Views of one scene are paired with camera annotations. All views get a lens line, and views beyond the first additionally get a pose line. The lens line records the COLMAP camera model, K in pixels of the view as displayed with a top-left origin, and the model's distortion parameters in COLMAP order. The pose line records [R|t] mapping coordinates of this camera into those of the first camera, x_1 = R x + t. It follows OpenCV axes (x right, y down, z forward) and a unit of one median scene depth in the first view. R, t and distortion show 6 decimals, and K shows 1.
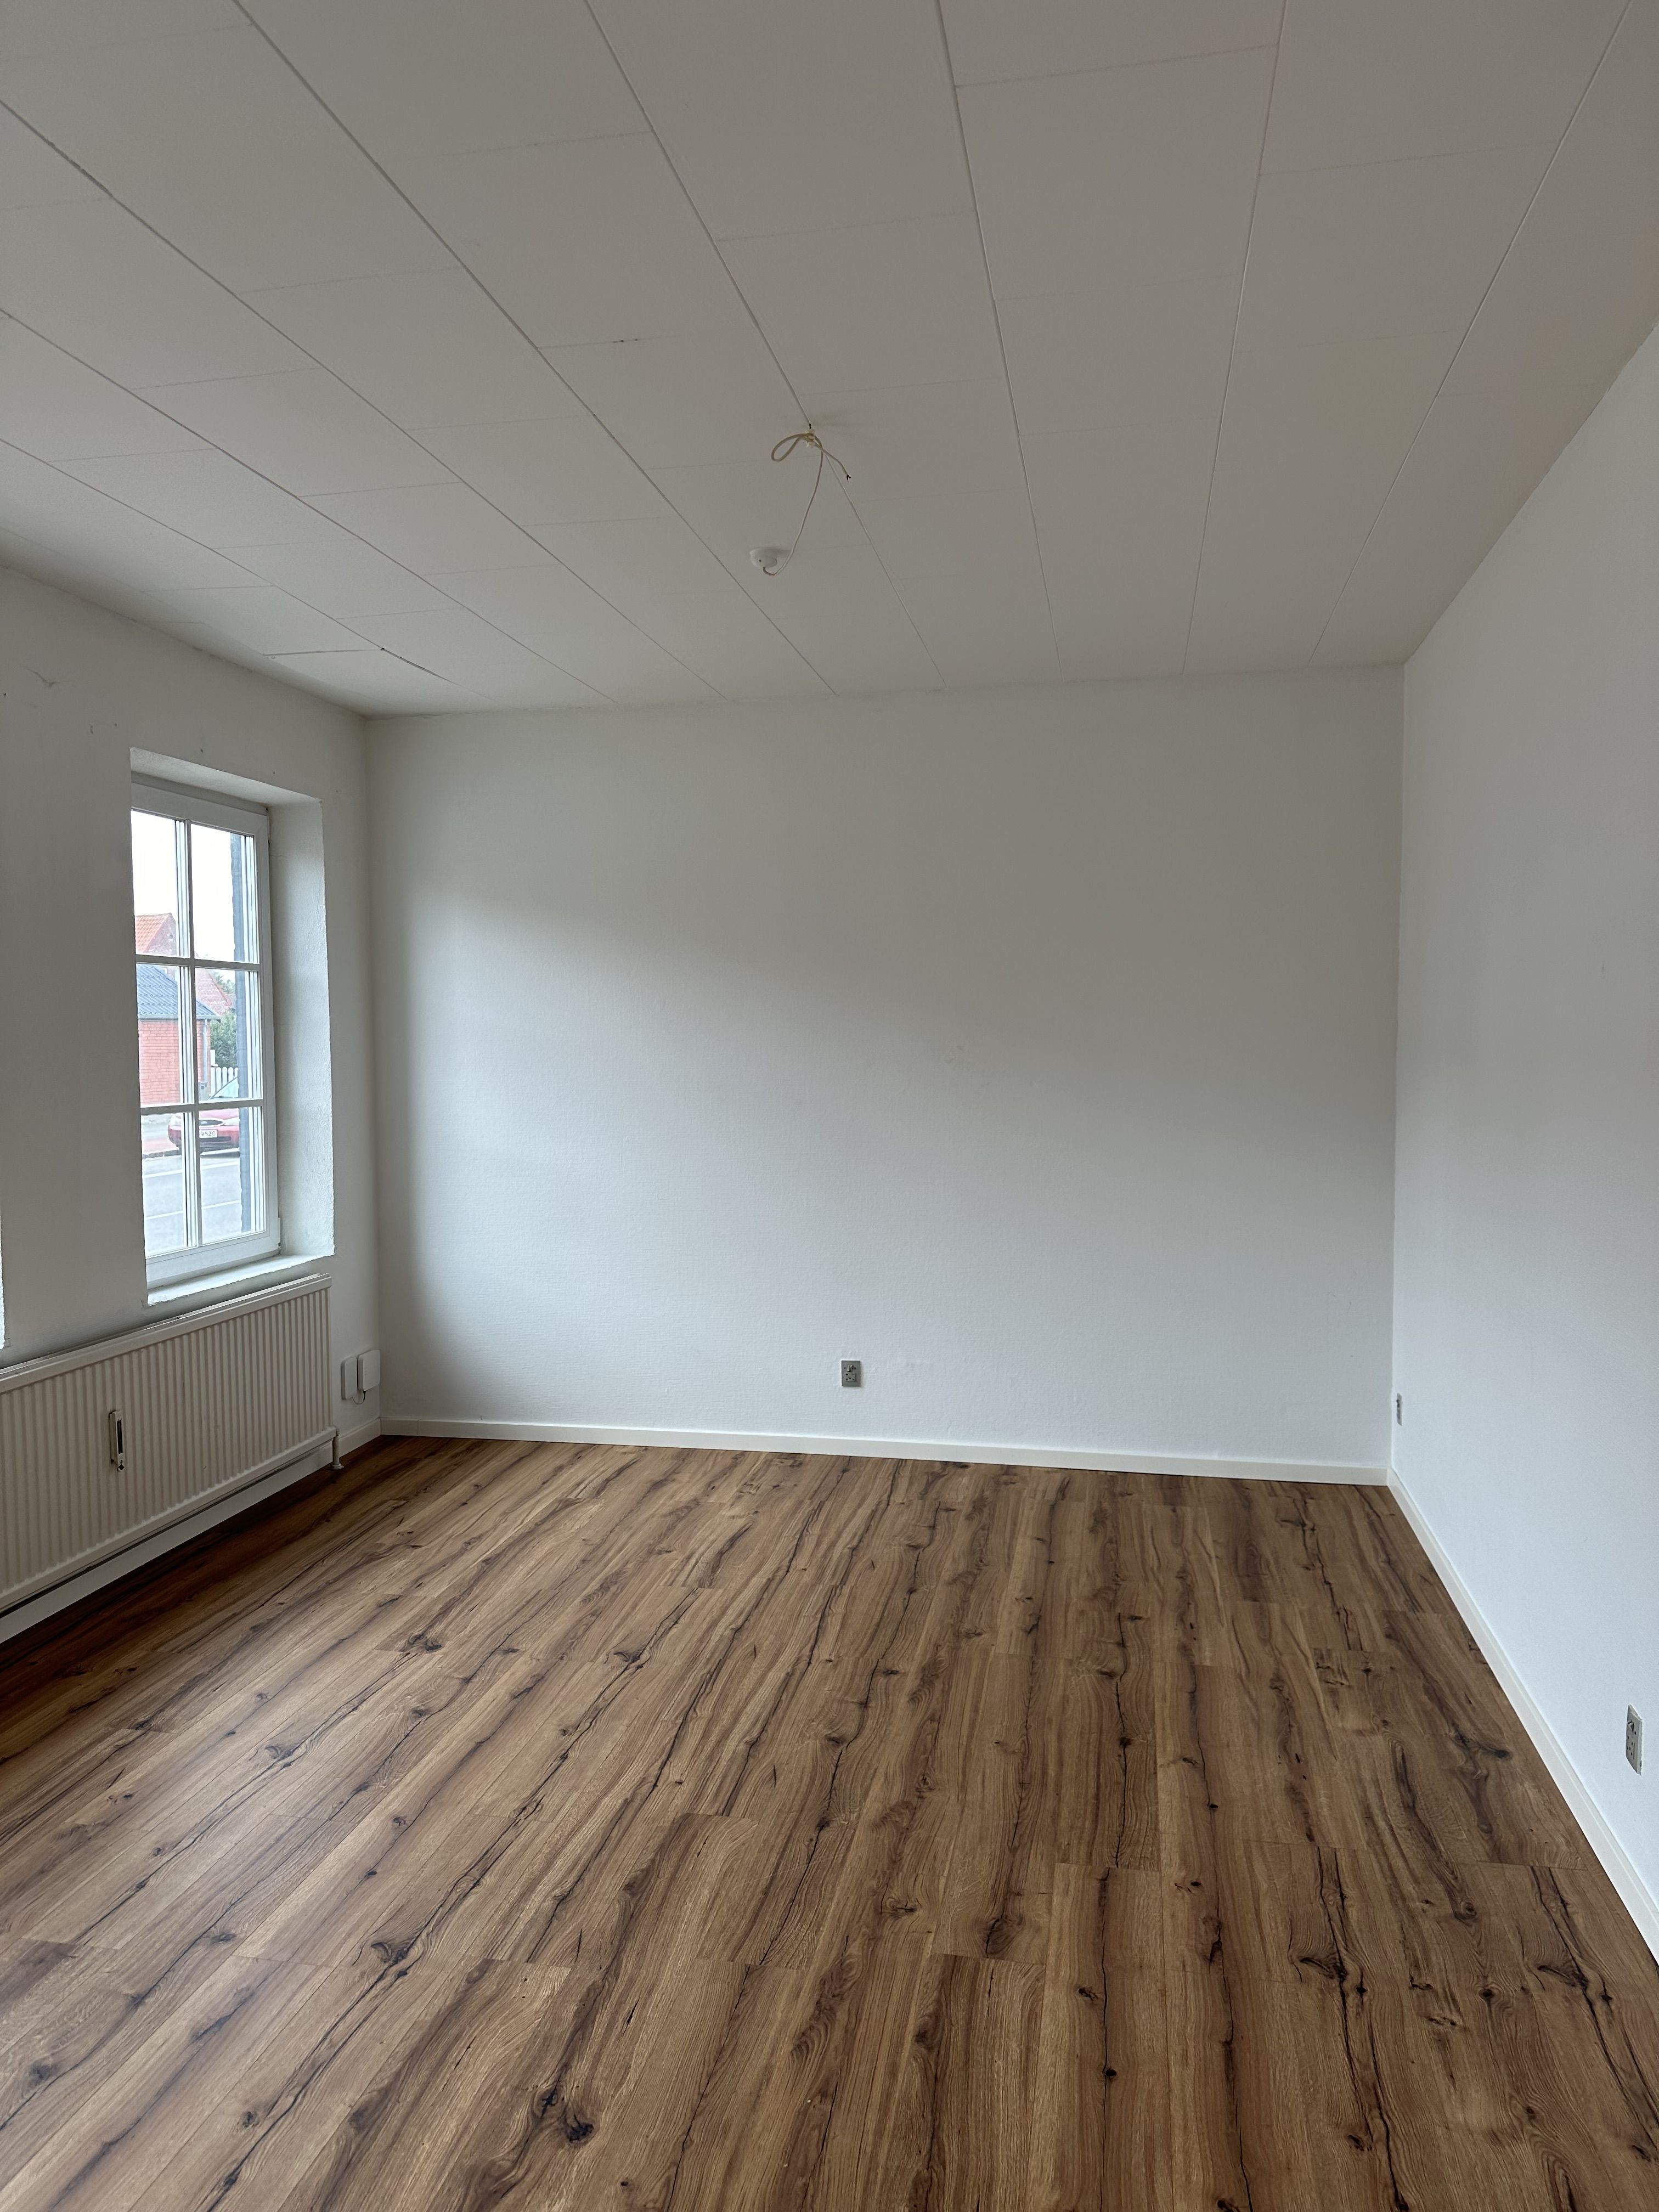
lens RADIAL K [[1568.3, 0, 829.5], [0, 1568.3, 1106.0], [0, 0, 1]] dist [0.001473, -0.002809]
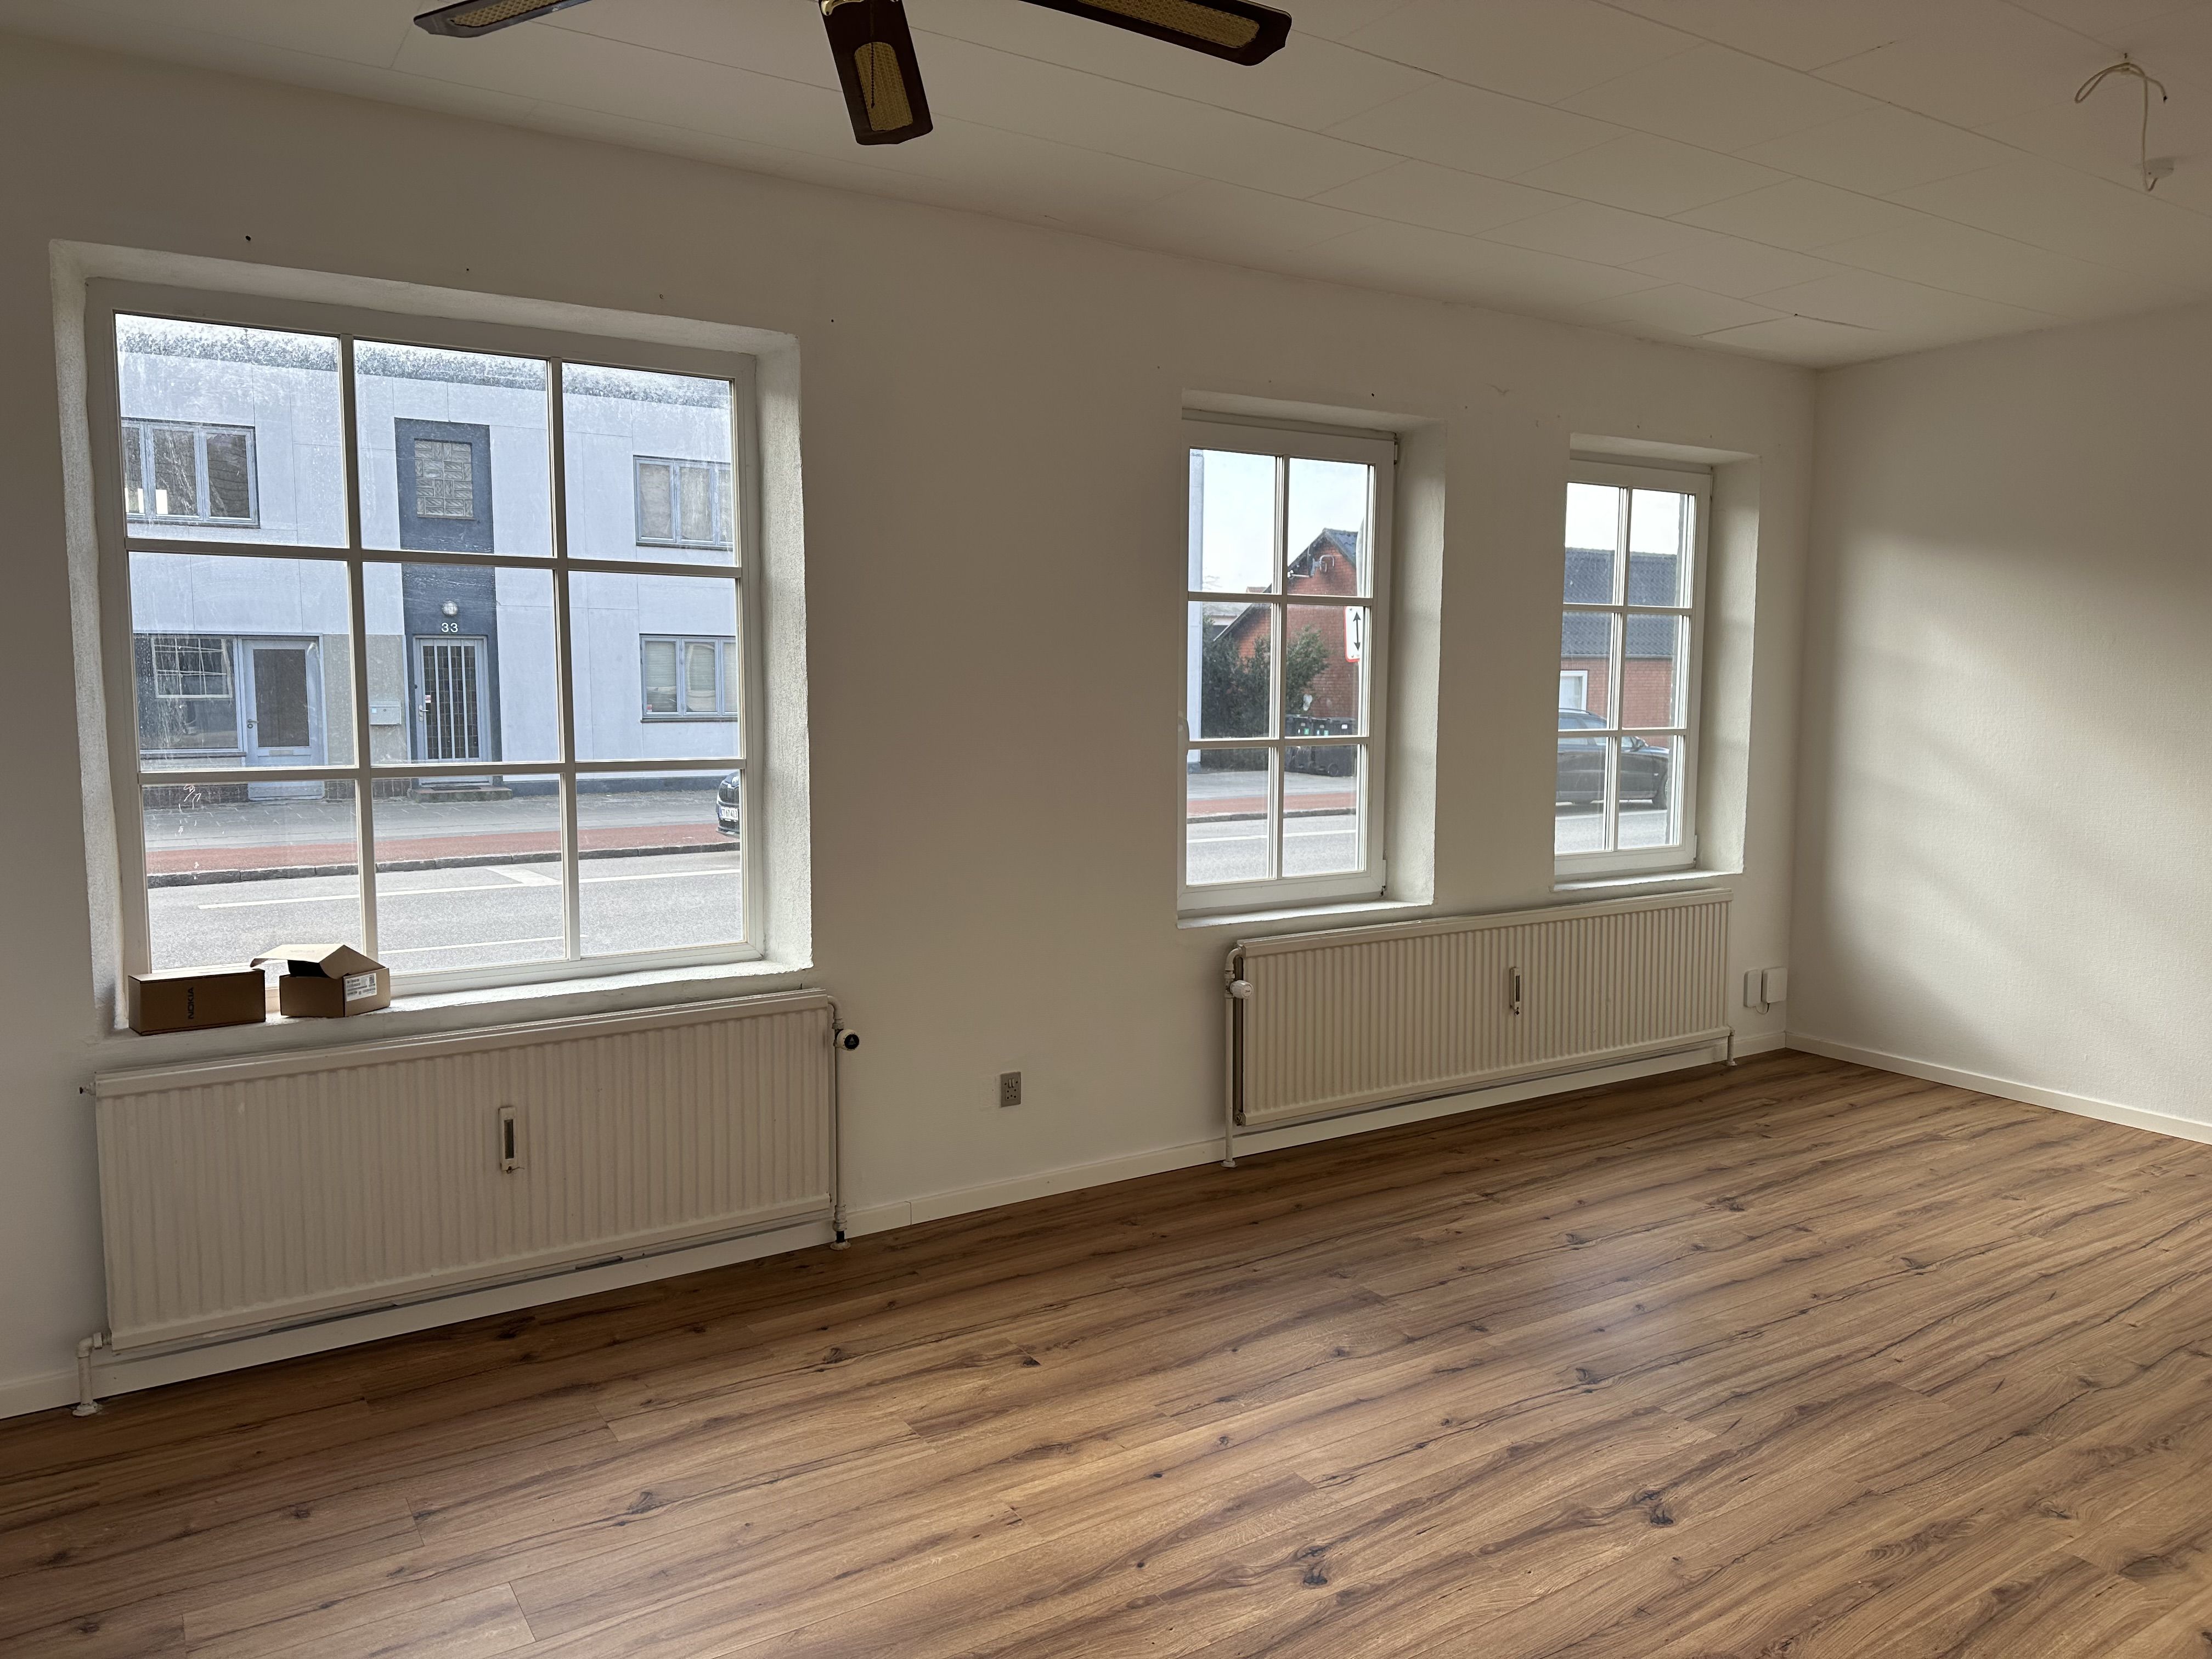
lens RADIAL K [[1528.2, 0, 1117.4], [0, 1528.2, 794.9], [0, 0, 1]] dist [0.088347, -0.108011]
pose [[0.703586, 0.074732, -0.706670, 0.211915], [-0.056376, 0.997190, 0.049325, 0.017621], [0.708371, 0.005135, 0.705822, -0.114429]]
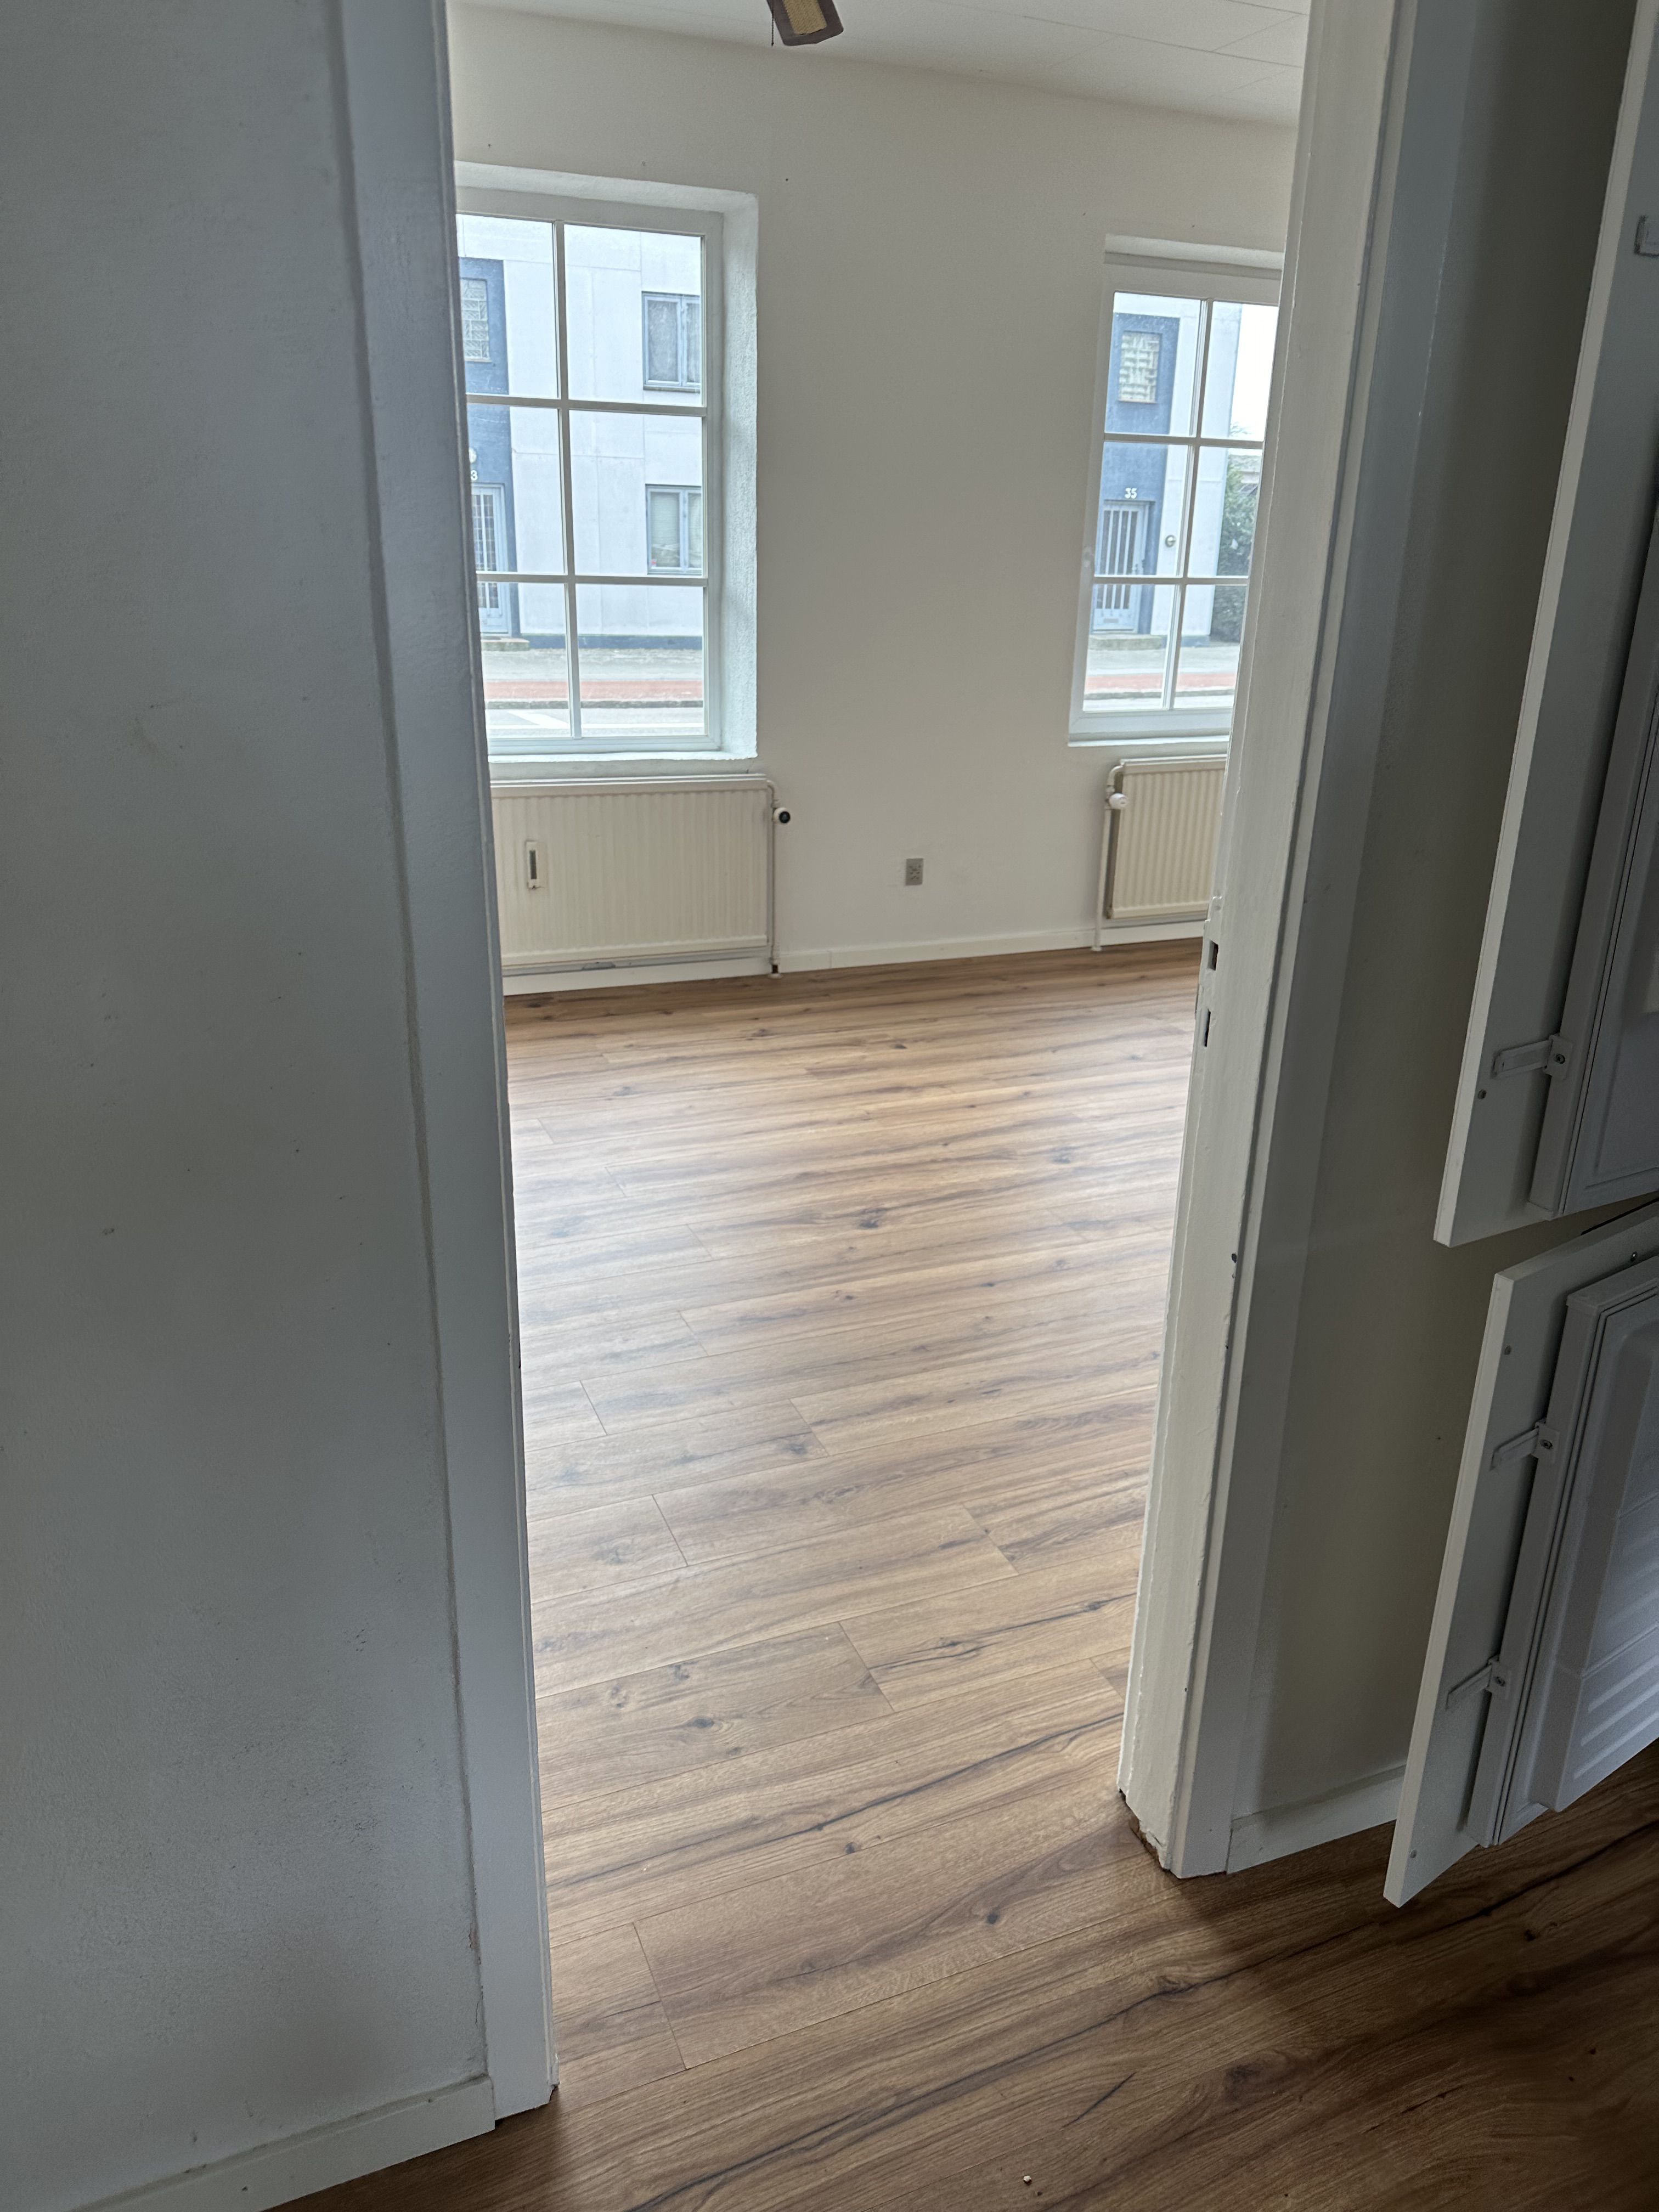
lens RADIAL K [[1568.3, 0, 829.5], [0, 1568.3, 1106.0], [0, 0, 1]] dist [0.001473, -0.002809]
pose [[0.554213, 0.312671, -0.771417, 0.441272], [-0.081781, 0.942737, 0.323356, 0.038191], [0.828347, -0.116121, 0.548048, -0.215601]]
